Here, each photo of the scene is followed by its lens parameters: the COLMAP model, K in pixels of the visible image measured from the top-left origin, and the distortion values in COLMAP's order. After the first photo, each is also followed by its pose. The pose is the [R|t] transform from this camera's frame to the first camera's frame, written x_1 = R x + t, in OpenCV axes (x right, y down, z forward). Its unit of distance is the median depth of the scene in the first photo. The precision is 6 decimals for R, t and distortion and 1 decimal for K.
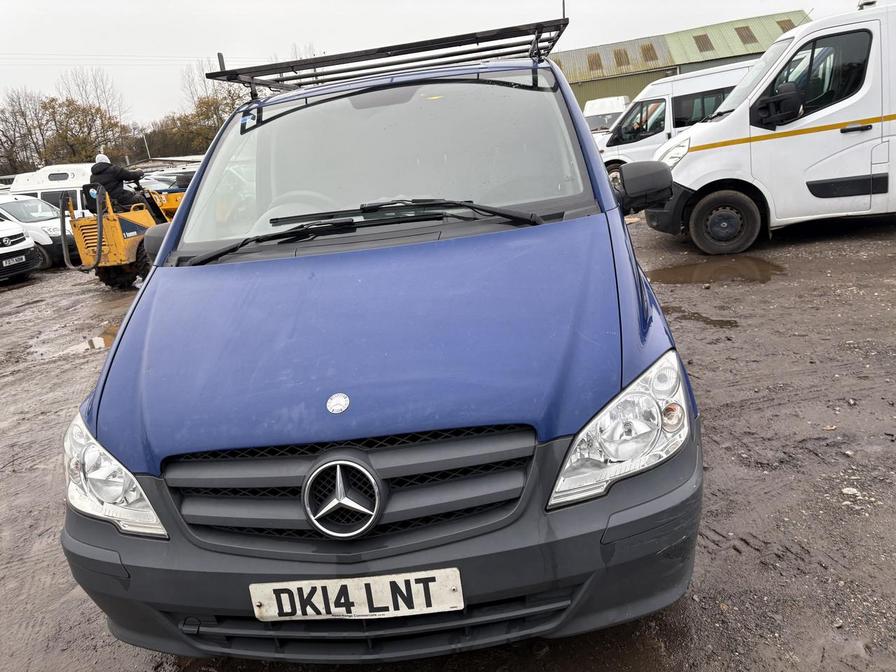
lens RADIAL K [[667.8, 0, 448.0], [0, 667.8, 336.0], [0, 0, 1]] dist [0.003122, -0.001813]
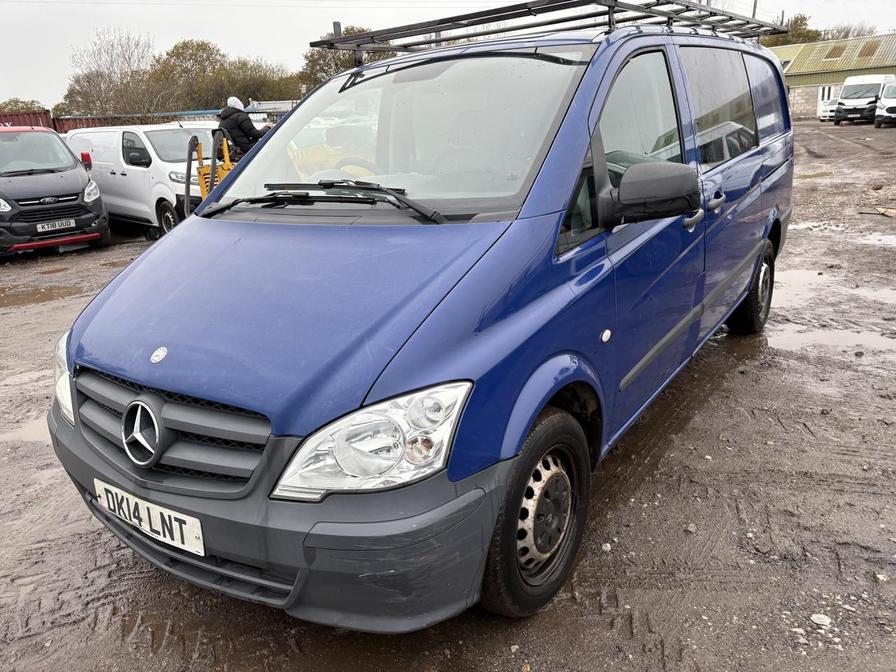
lens RADIAL K [[690.9, 0, 448.0], [0, 690.9, 336.0], [0, 0, 1]] dist [-0.024633, 0.004445]
pose [[0.867715, 0.215258, -0.448035, 0.807721], [-0.180737, 0.976303, 0.119028, -0.167463], [0.463039, -0.022306, 0.886057, 0.161893]]
